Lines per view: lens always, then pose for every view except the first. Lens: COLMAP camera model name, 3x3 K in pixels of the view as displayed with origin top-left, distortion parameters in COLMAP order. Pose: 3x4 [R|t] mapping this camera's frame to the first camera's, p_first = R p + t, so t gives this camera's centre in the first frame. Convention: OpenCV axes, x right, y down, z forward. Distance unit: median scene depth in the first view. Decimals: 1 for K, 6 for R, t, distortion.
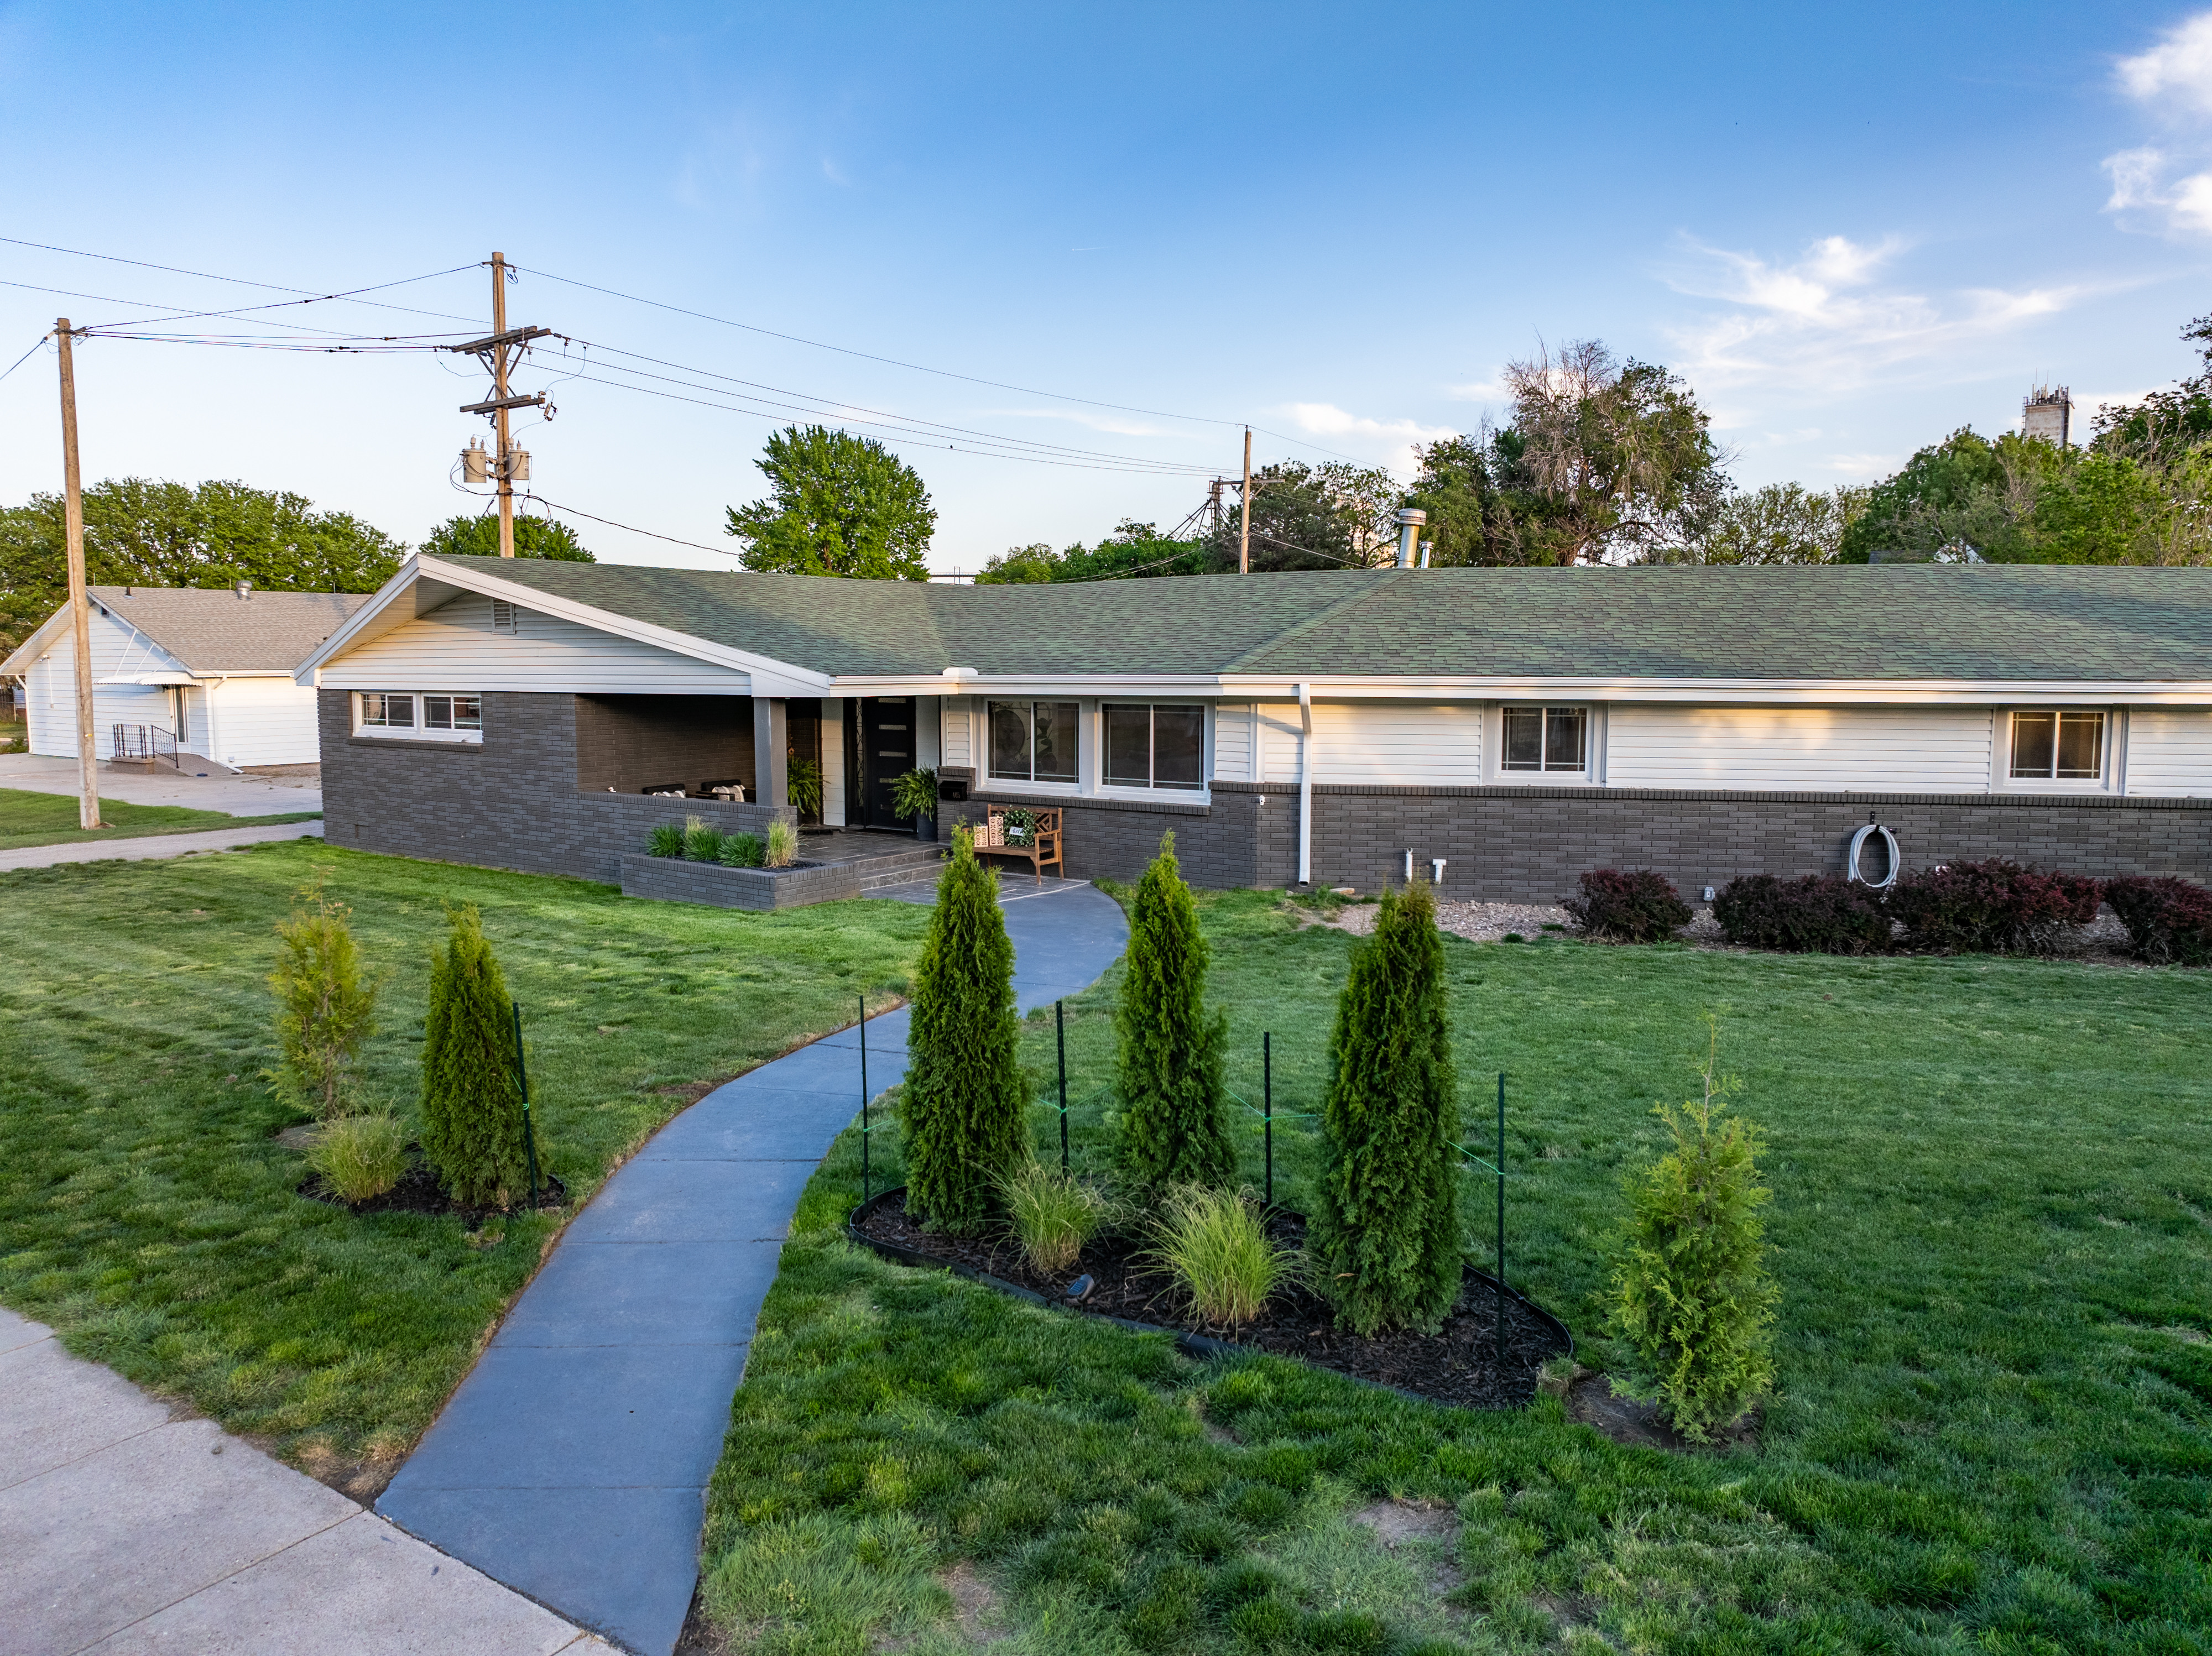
lens RADIAL K [[1578.5, 0, 1106.0], [0, 1578.5, 828.0], [0, 0, 1]] dist [-0.051471, 0.028387]
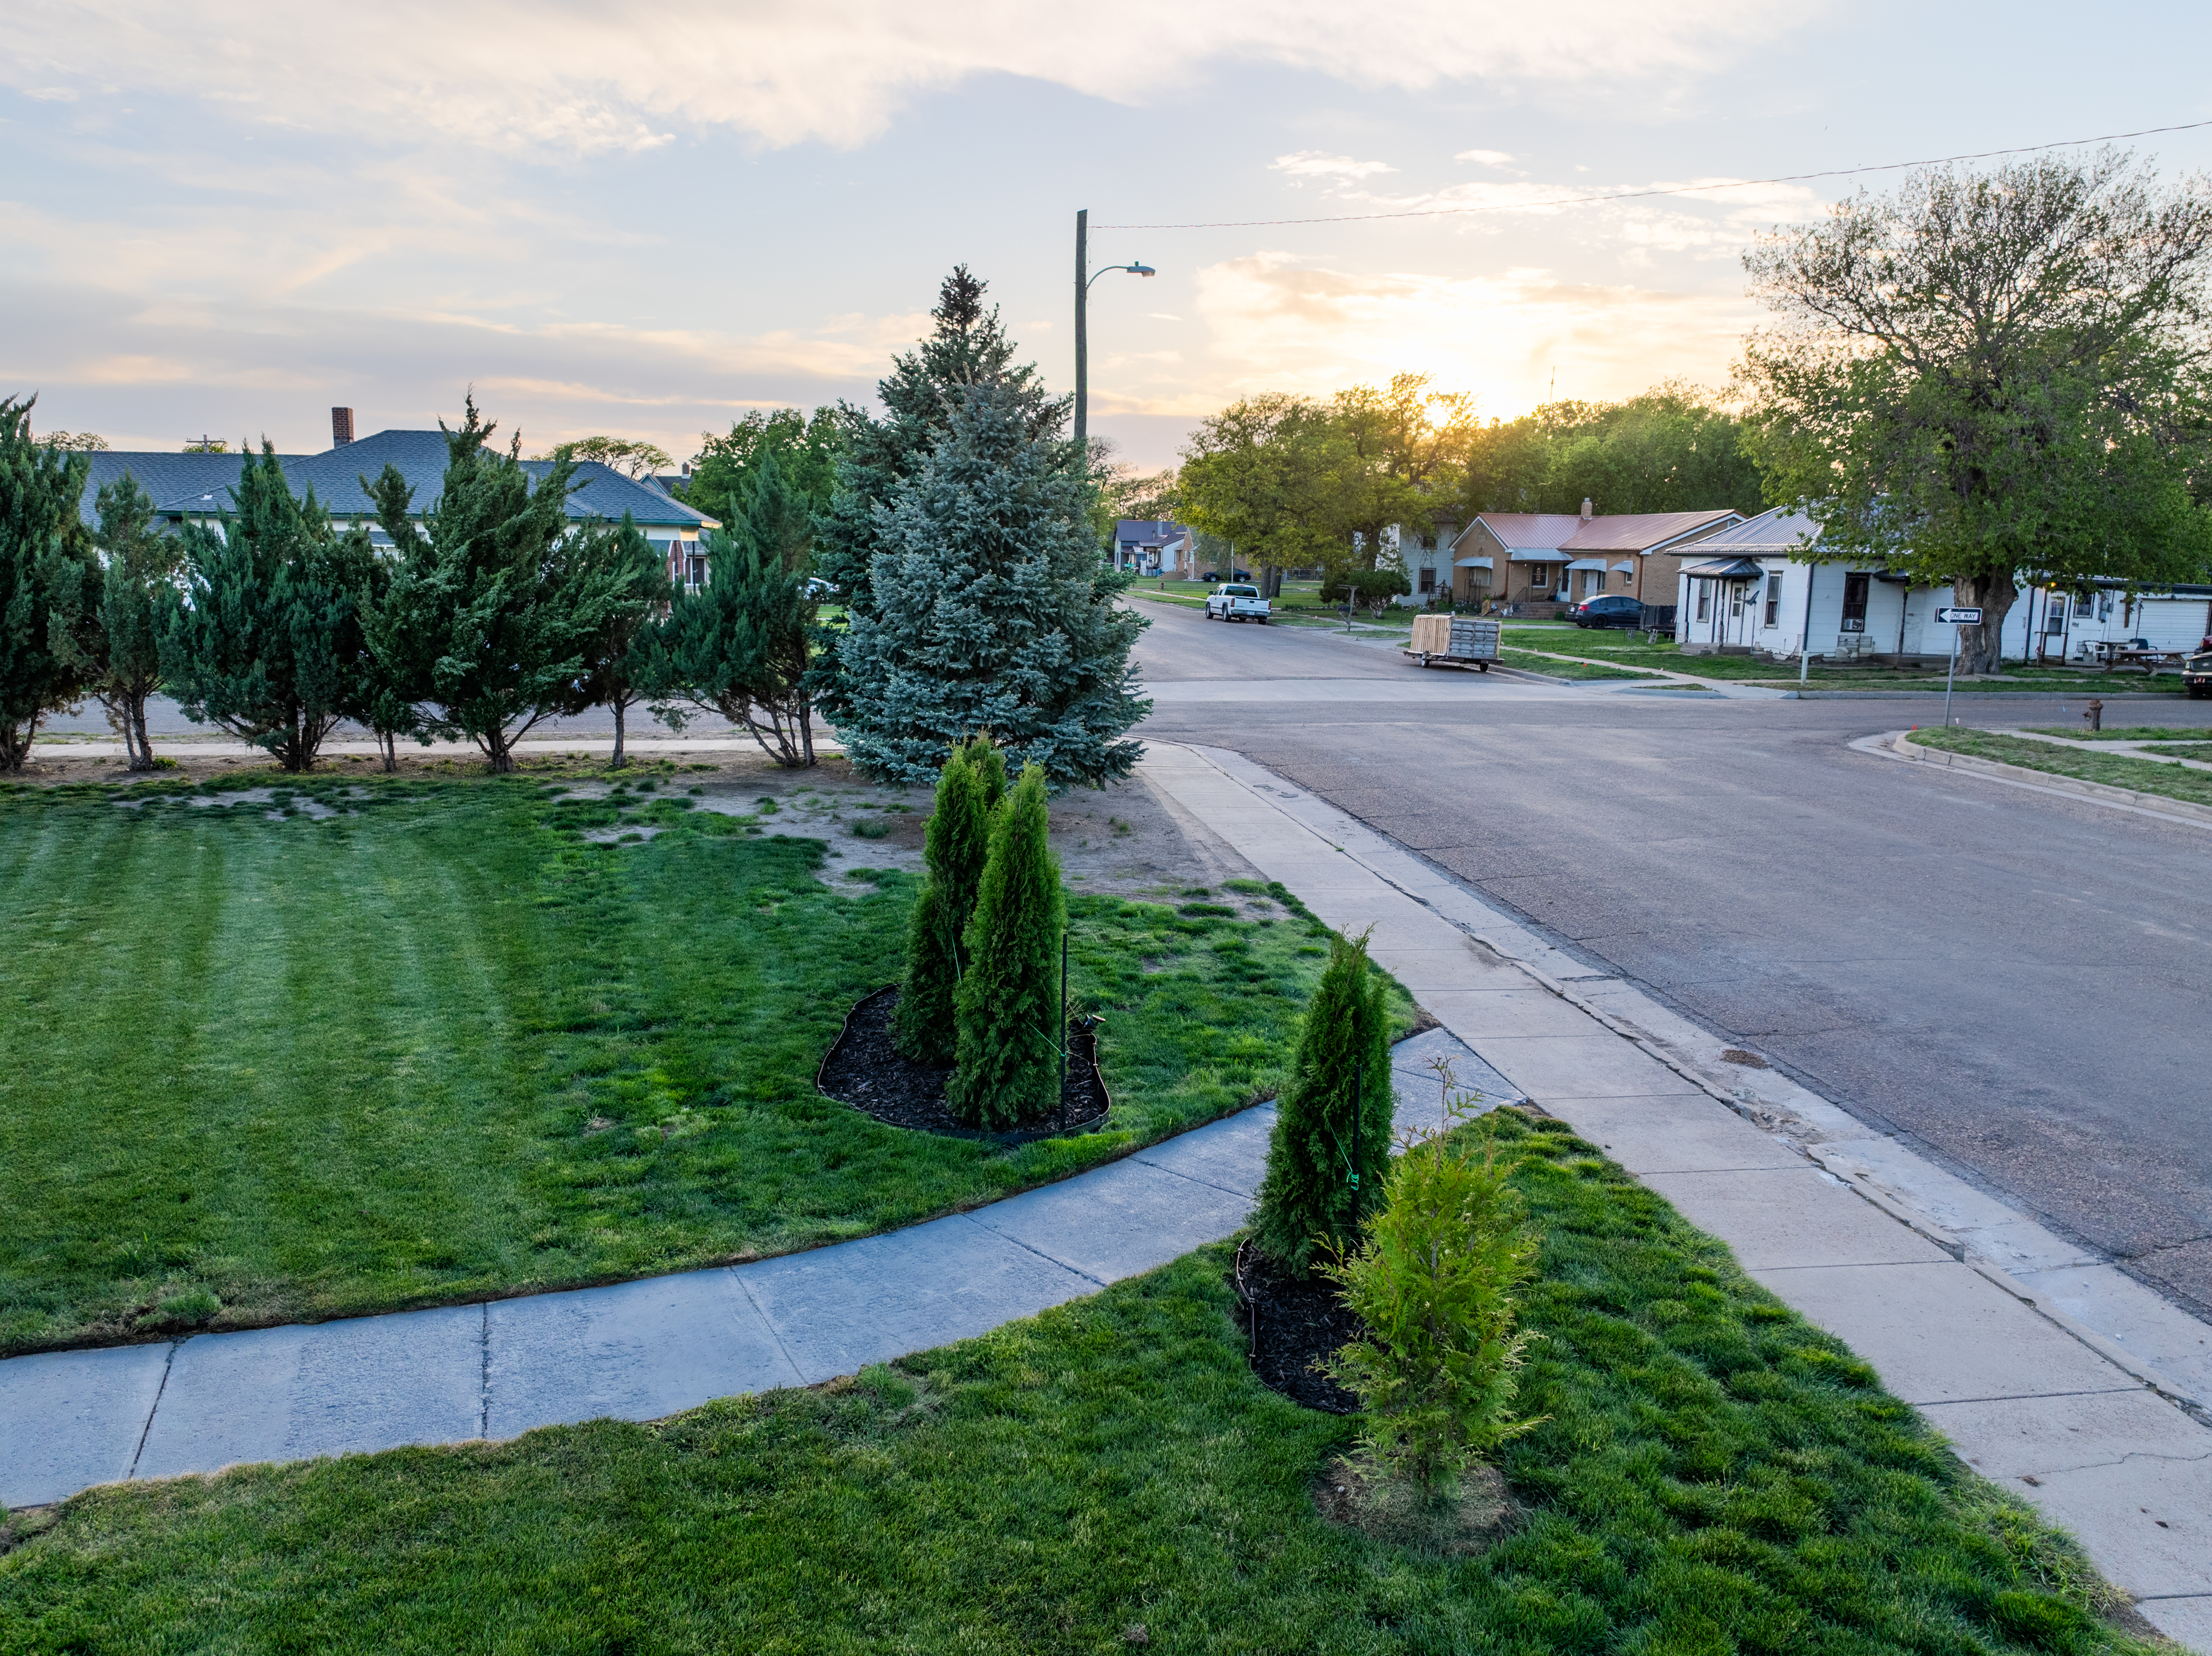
lens RADIAL K [[1611.5, 0, 1106.0], [0, 1611.5, 828.0], [0, 0, 1]] dist [-0.026106, -0.006498]
pose [[-0.685677, -0.136729, 0.714949, -0.446613], [0.057258, 0.969025, 0.240234, -0.106054], [-0.725650, 0.205659, -0.656609, 0.783492]]
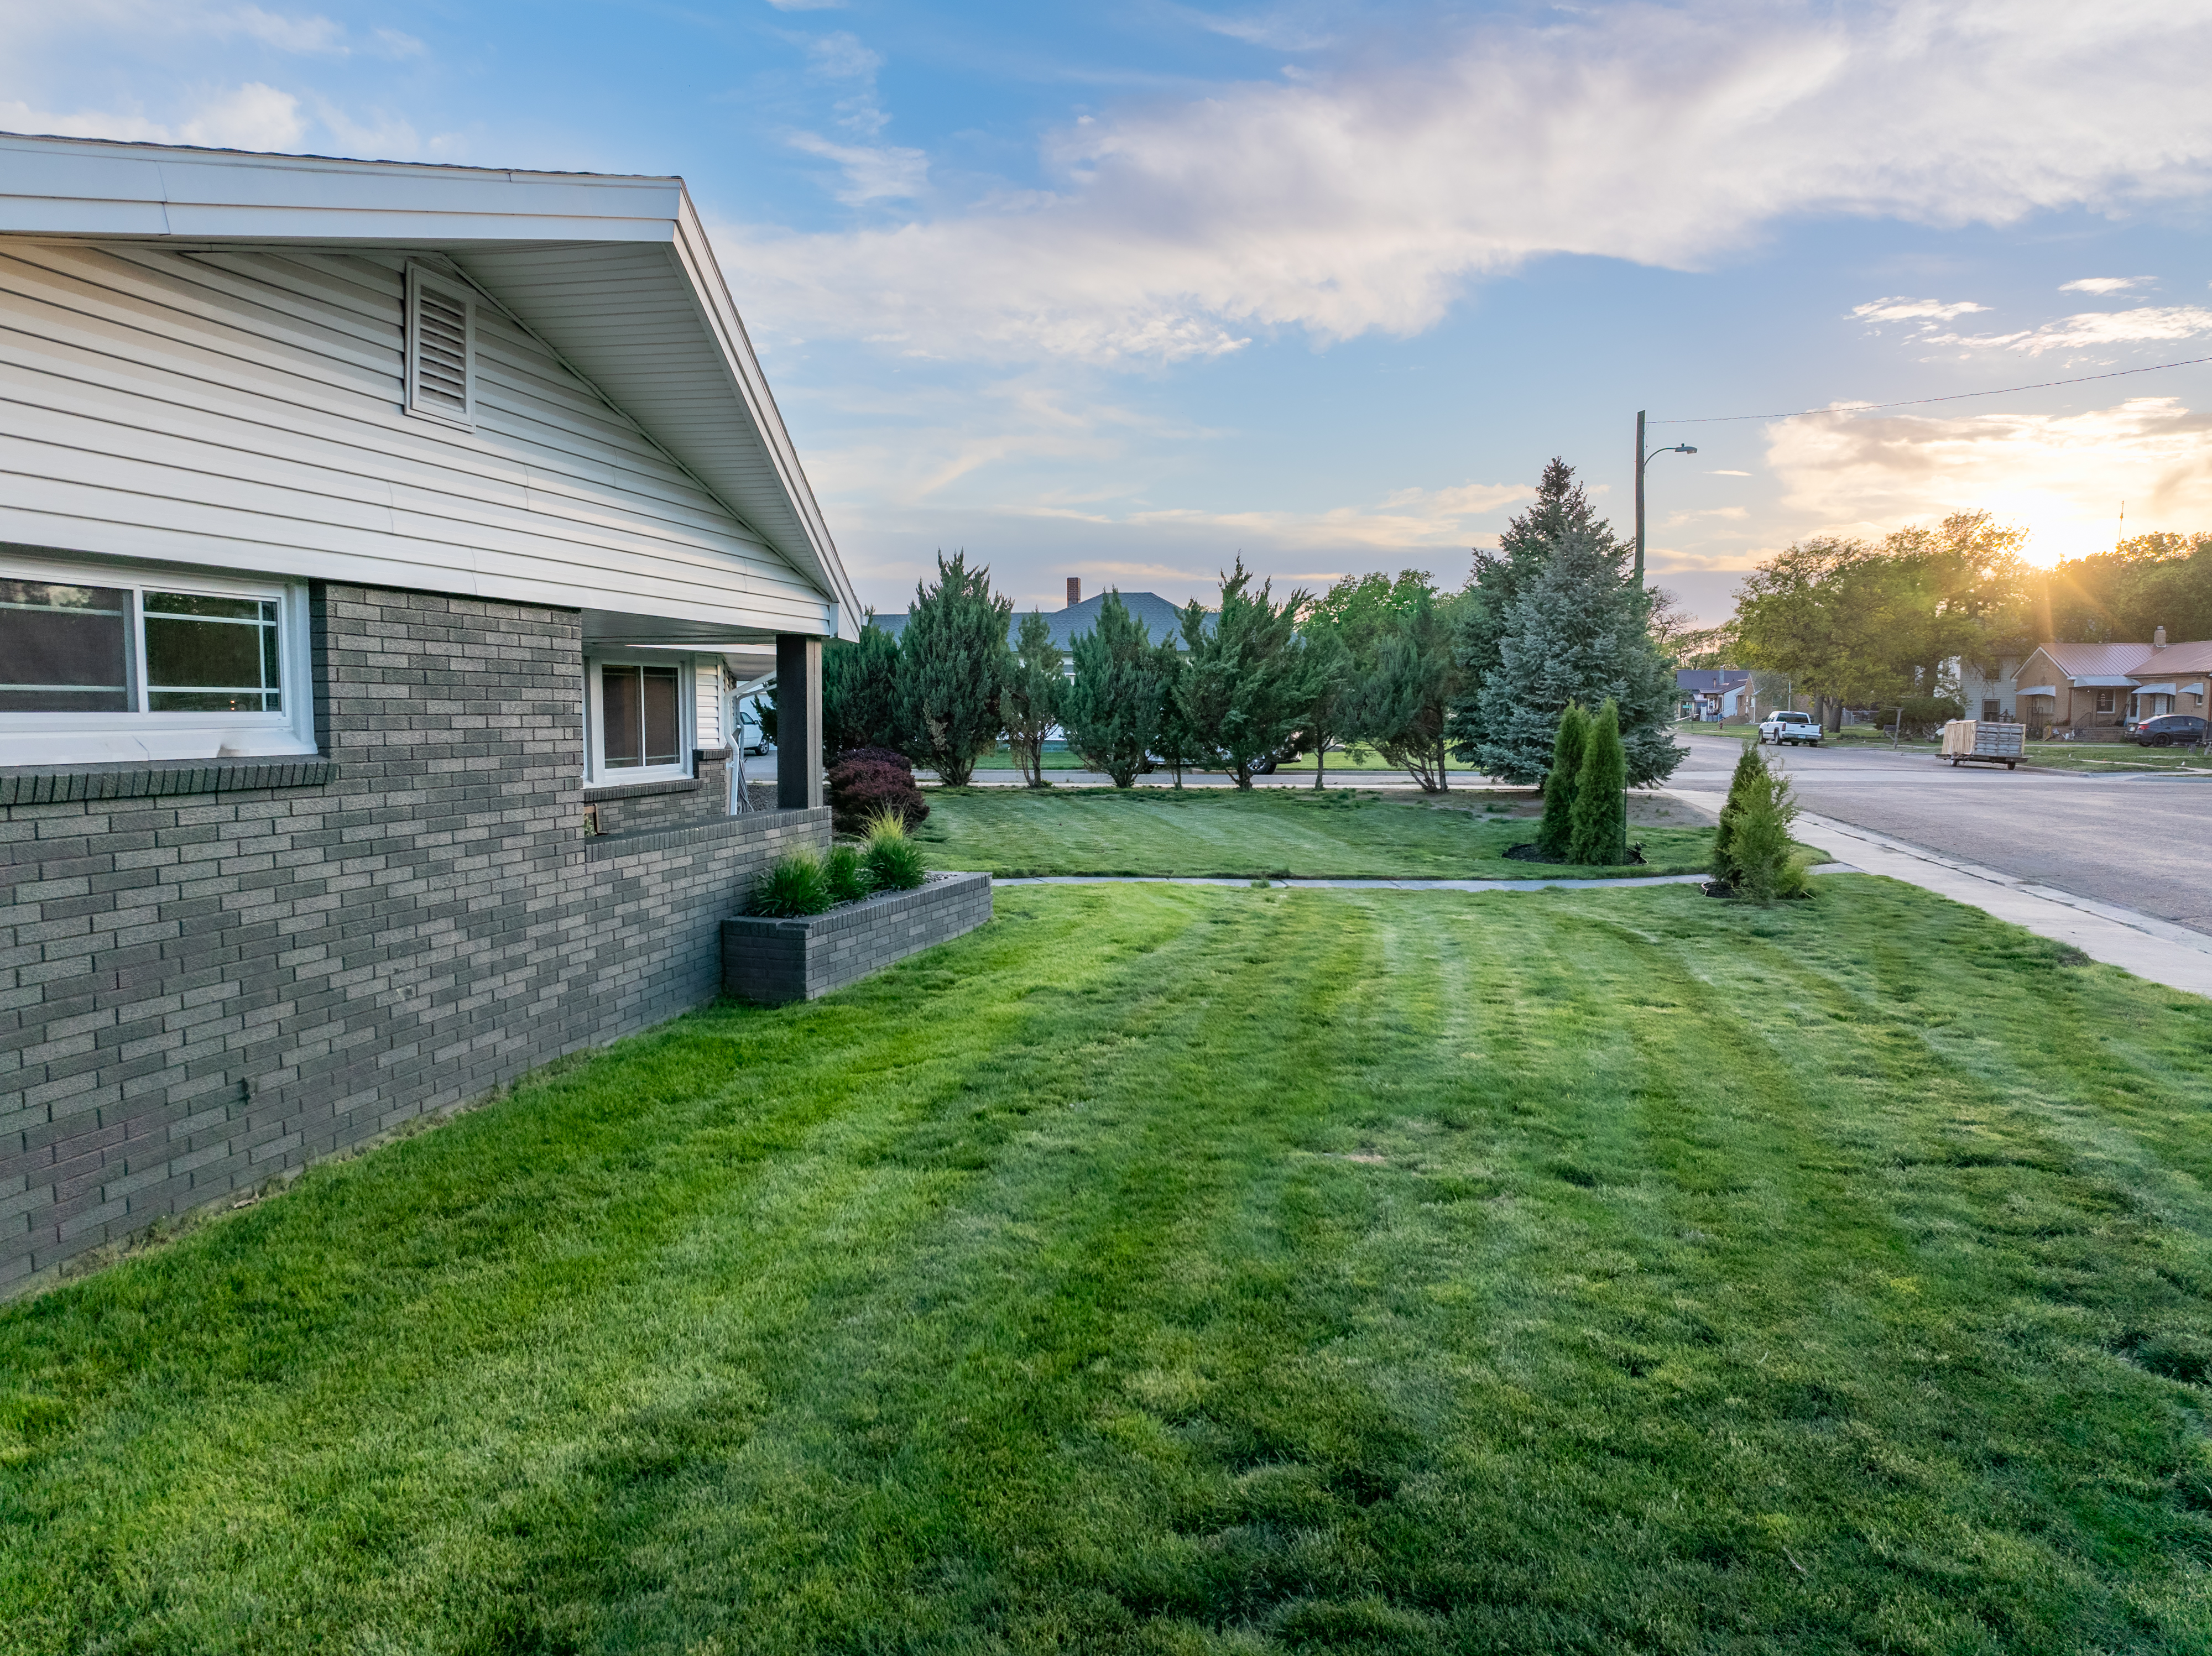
lens RADIAL K [[1552.9, 0, 1106.0], [0, 1552.9, 828.0], [0, 0, 1]] dist [-0.040558, 0.003748]
pose [[-0.397007, -0.074642, 0.914776, -0.891198], [0.092588, 0.988346, 0.120827, -0.075212], [-0.913134, 0.132666, -0.385469, 1.189218]]
